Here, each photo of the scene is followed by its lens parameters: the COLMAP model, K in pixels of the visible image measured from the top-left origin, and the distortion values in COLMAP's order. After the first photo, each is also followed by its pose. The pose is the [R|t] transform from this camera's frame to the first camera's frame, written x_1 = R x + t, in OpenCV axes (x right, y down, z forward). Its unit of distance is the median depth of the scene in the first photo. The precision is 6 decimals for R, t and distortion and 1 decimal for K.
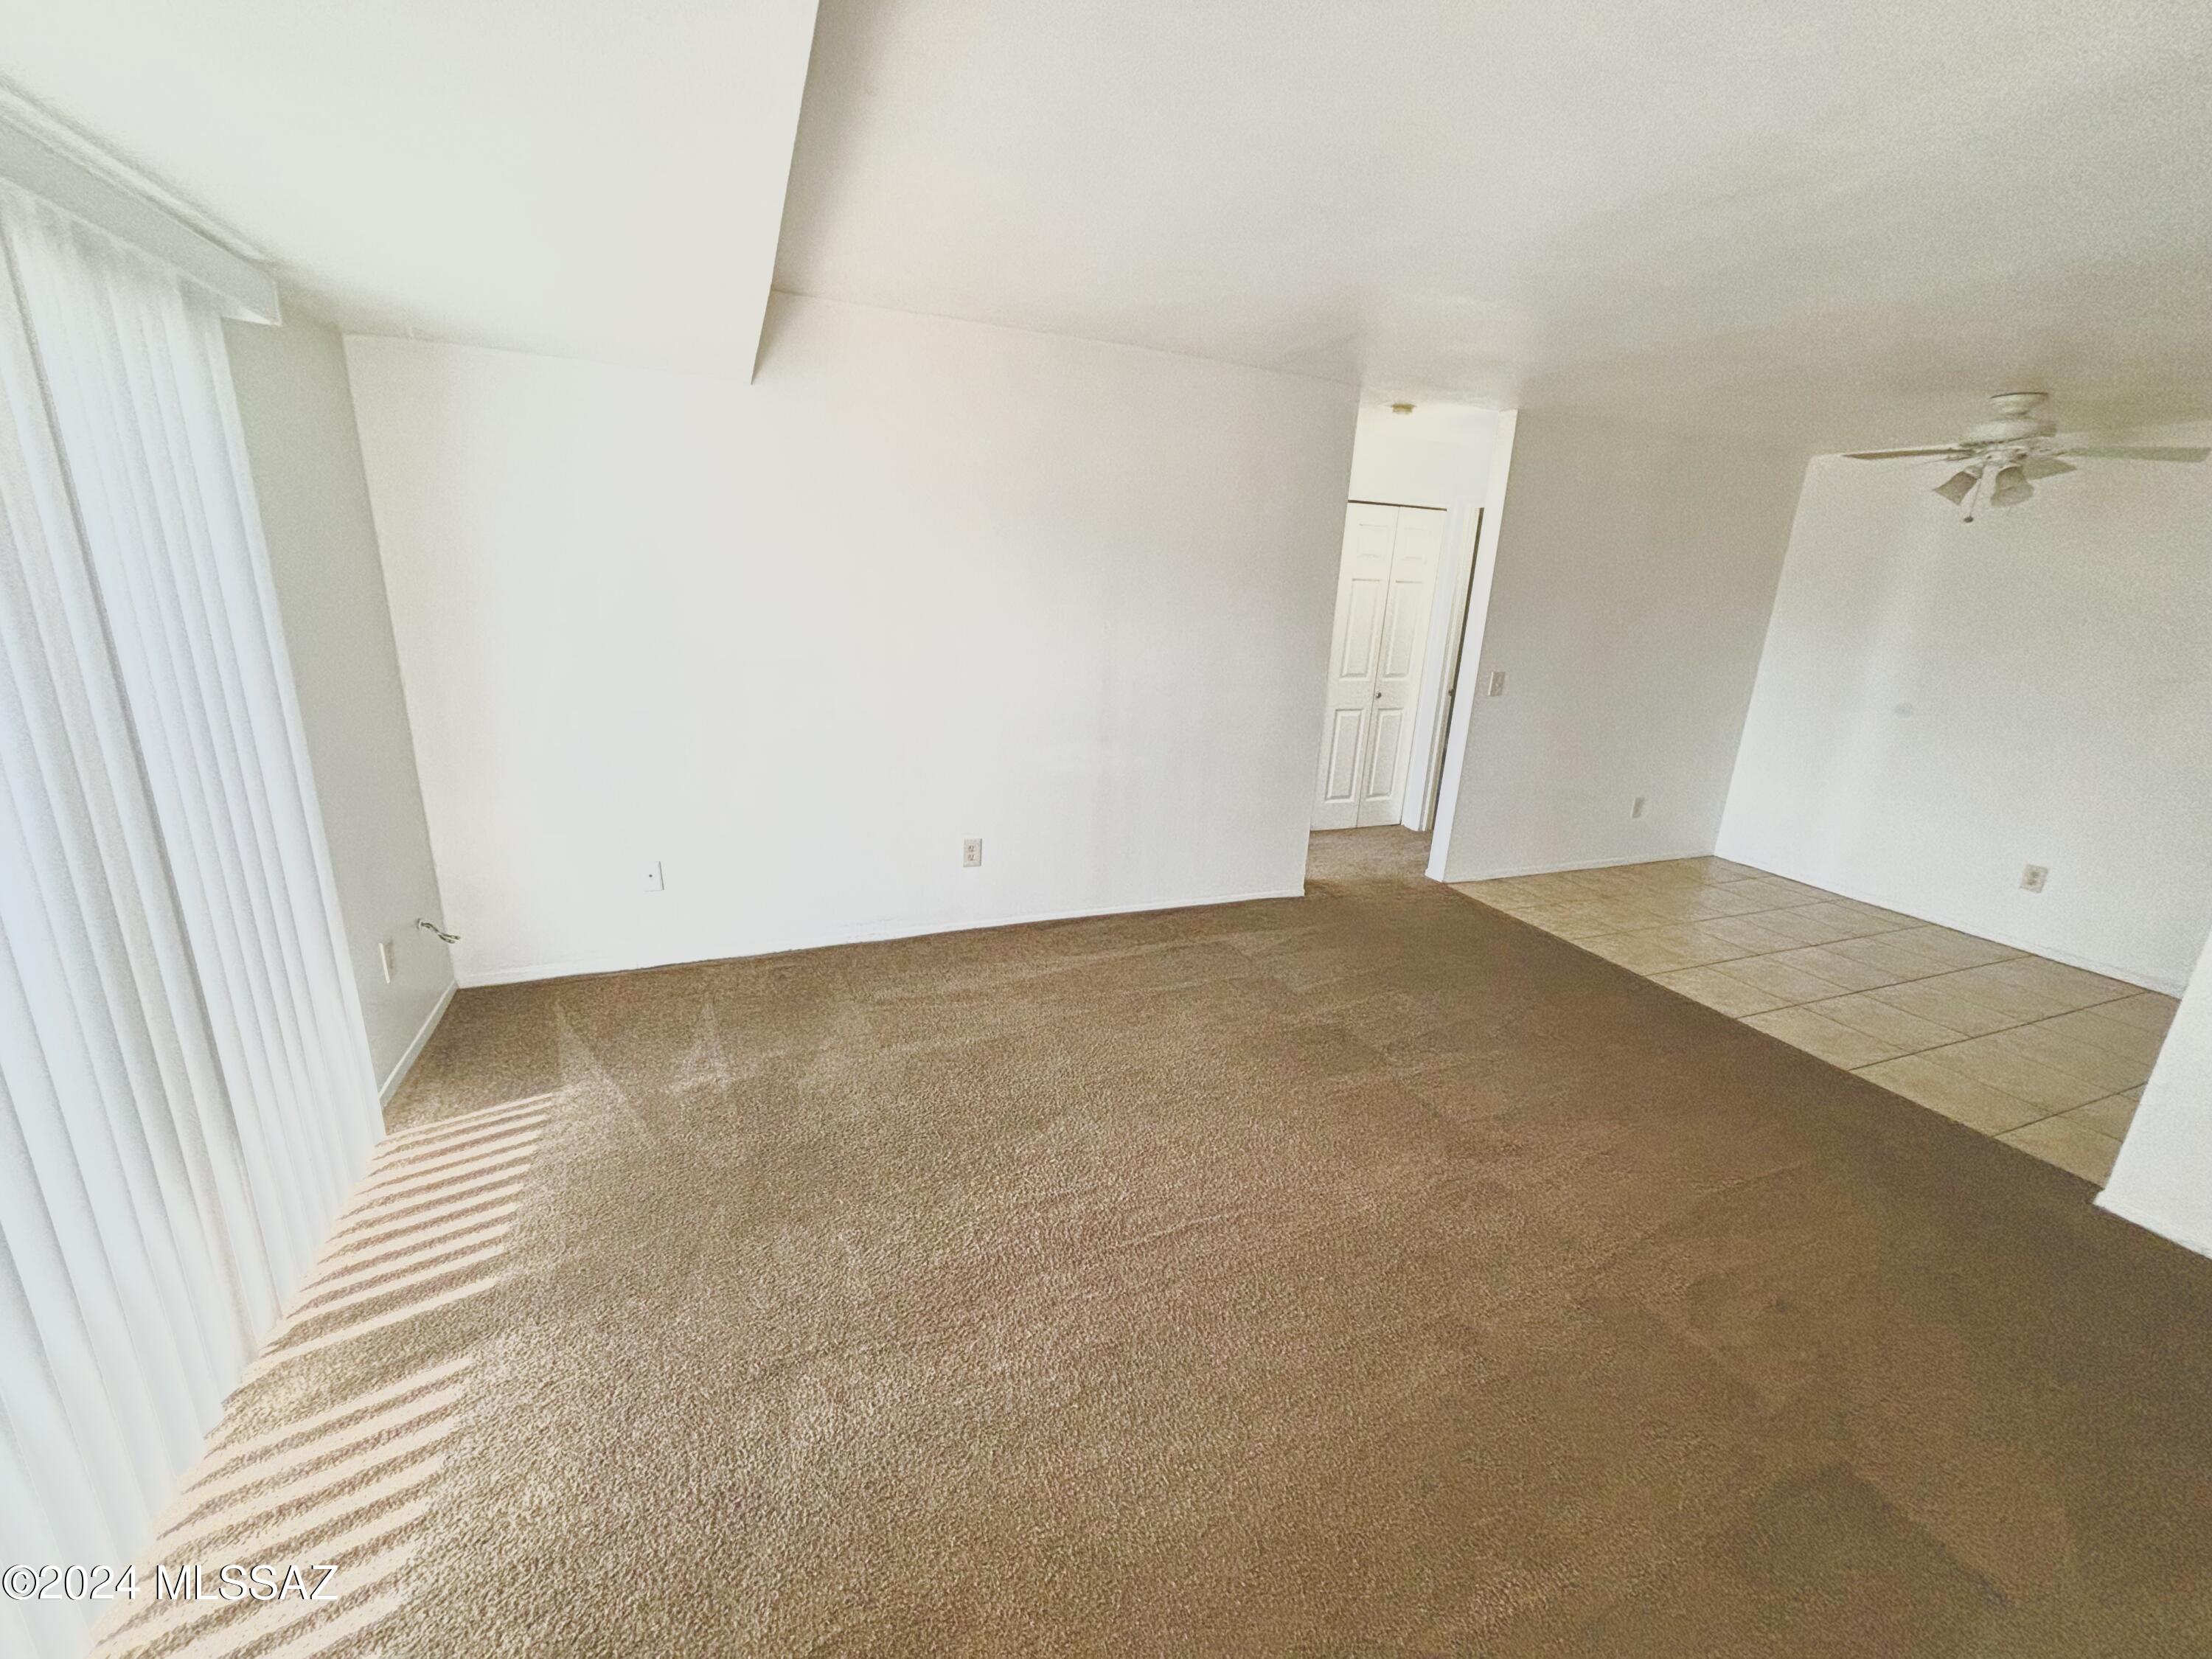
lens RADIAL K [[895.6, 0, 1106.0], [0, 895.6, 829.5], [0, 0, 1]] dist [-0.000517, -0.000094]
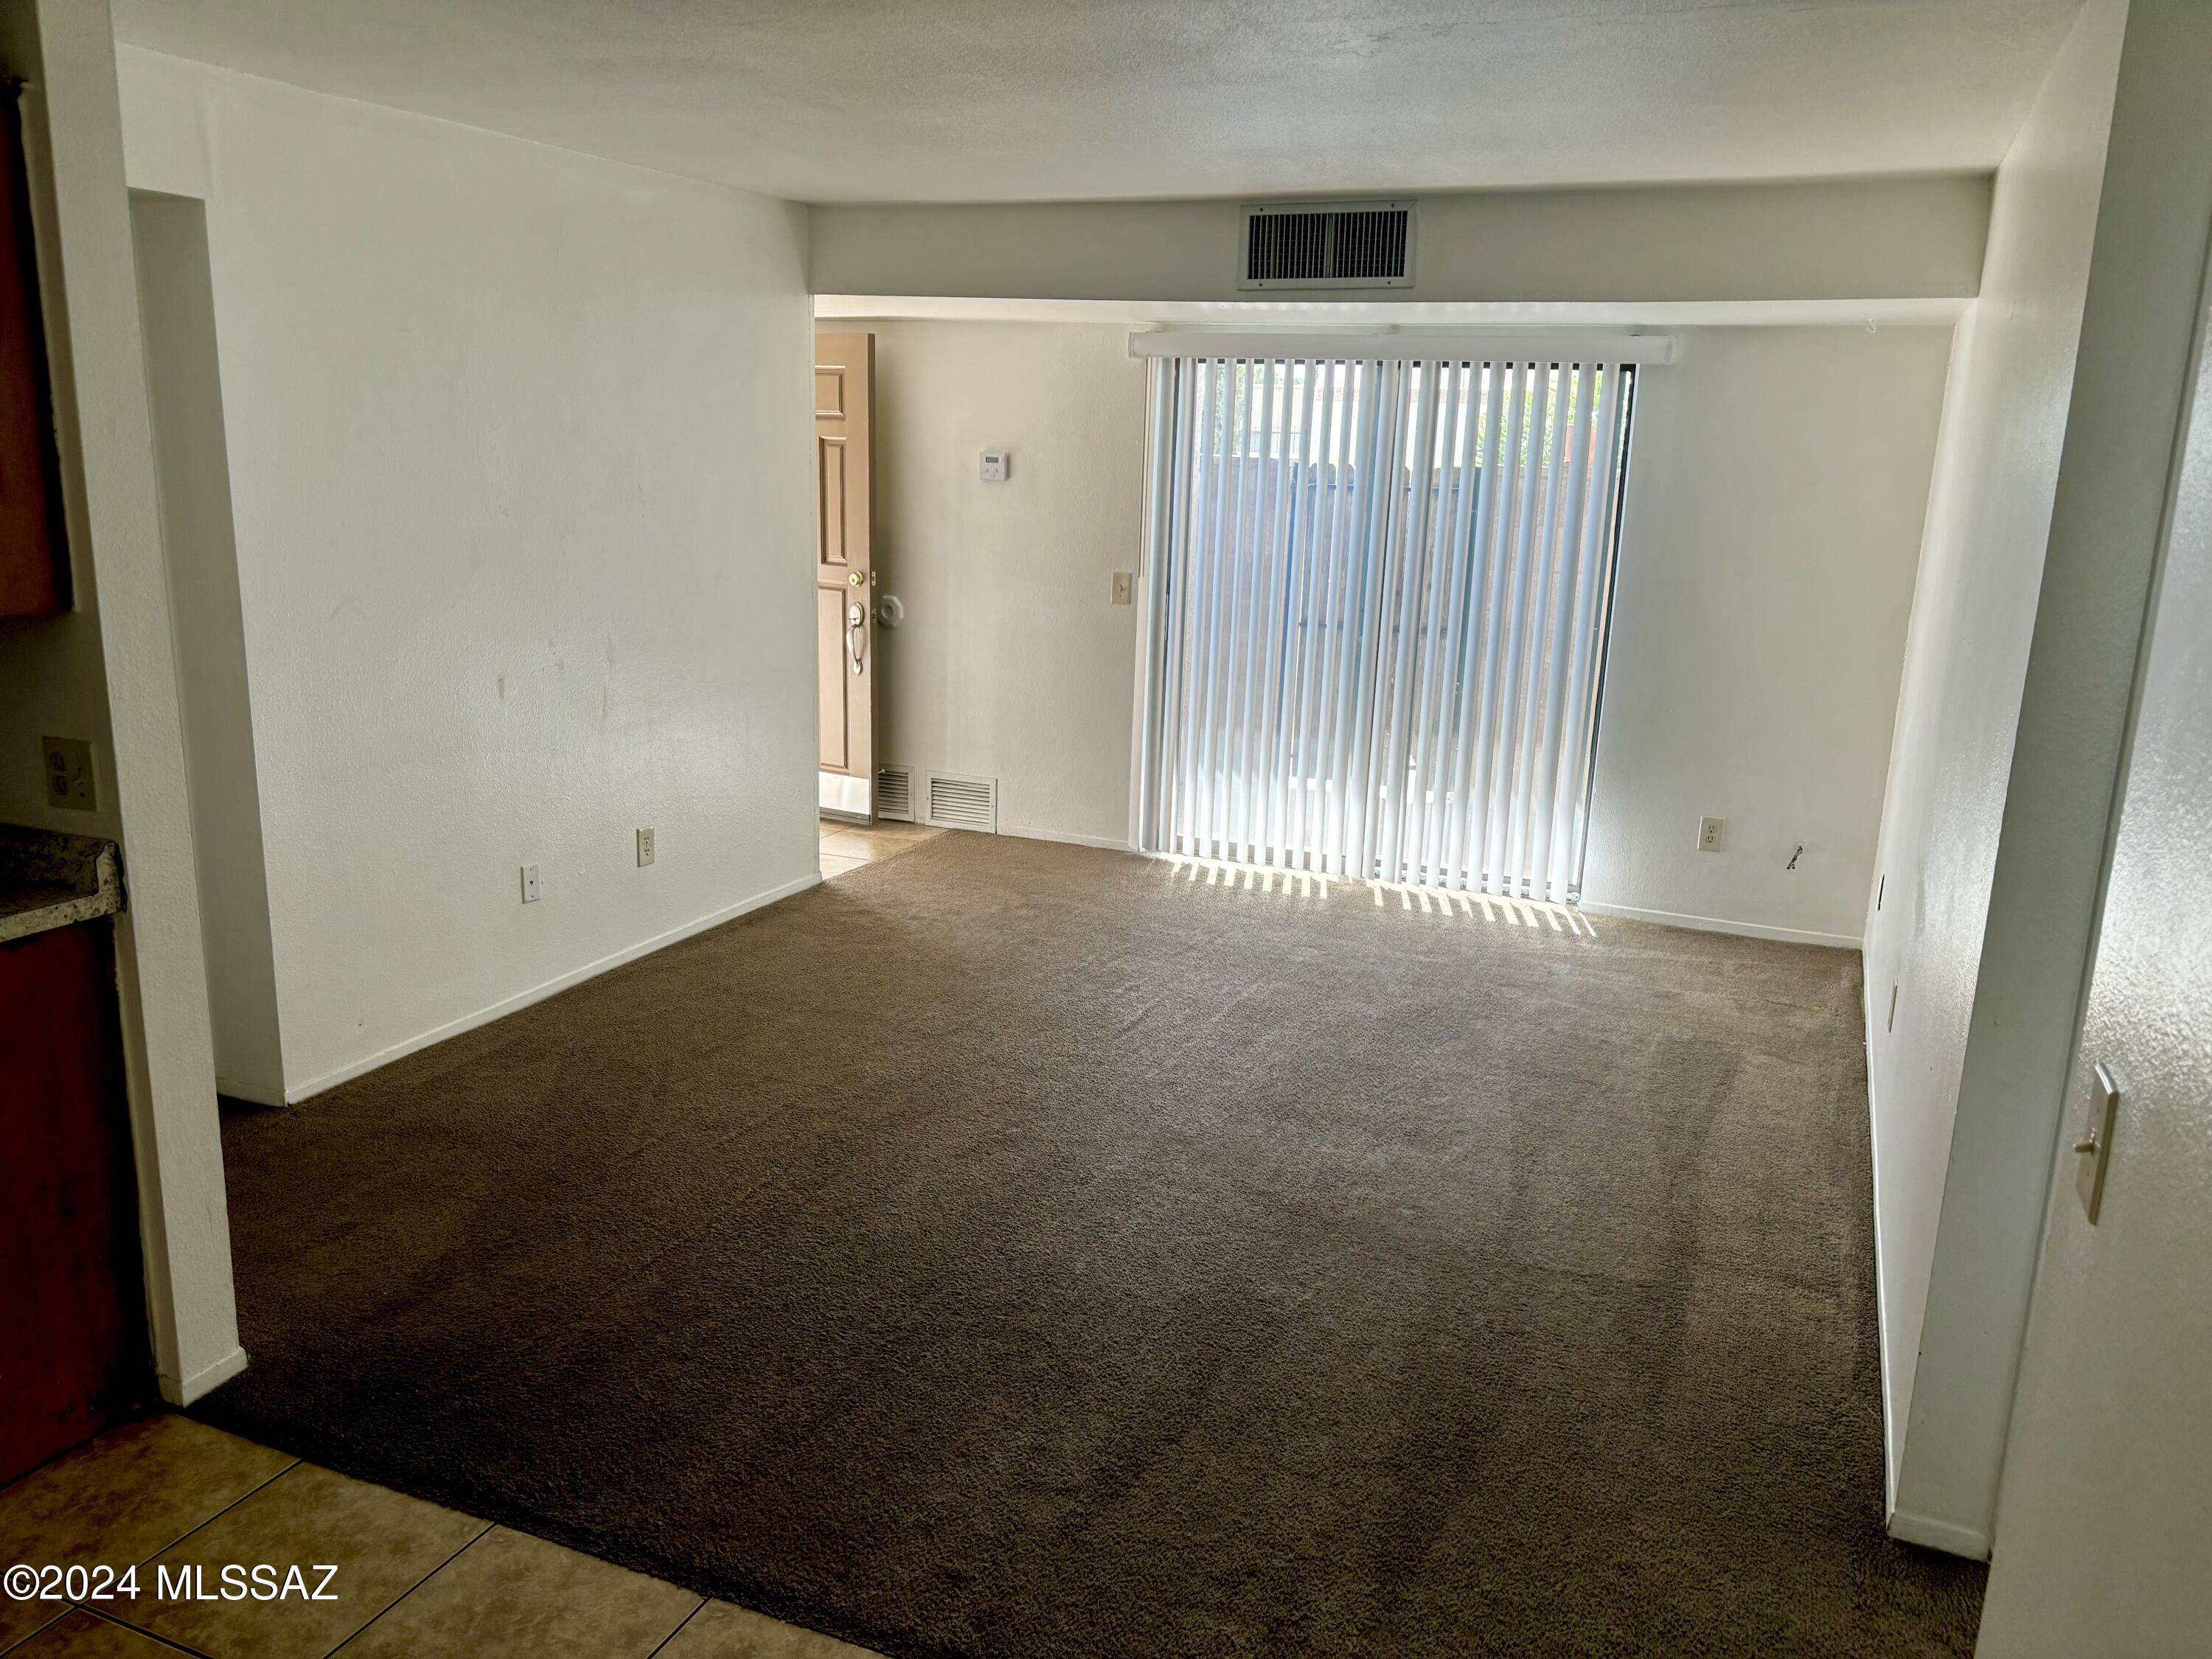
lens RADIAL K [[1677.2, 0, 1106.0], [0, 1677.2, 829.5], [0, 0, 1]] dist [0.001231, 0.000889]
pose [[-0.704528, 0.095832, -0.703176, 1.386445], [-0.257499, 0.888796, 0.379124, -0.514942], [0.661313, 0.448171, -0.601505, 1.838163]]
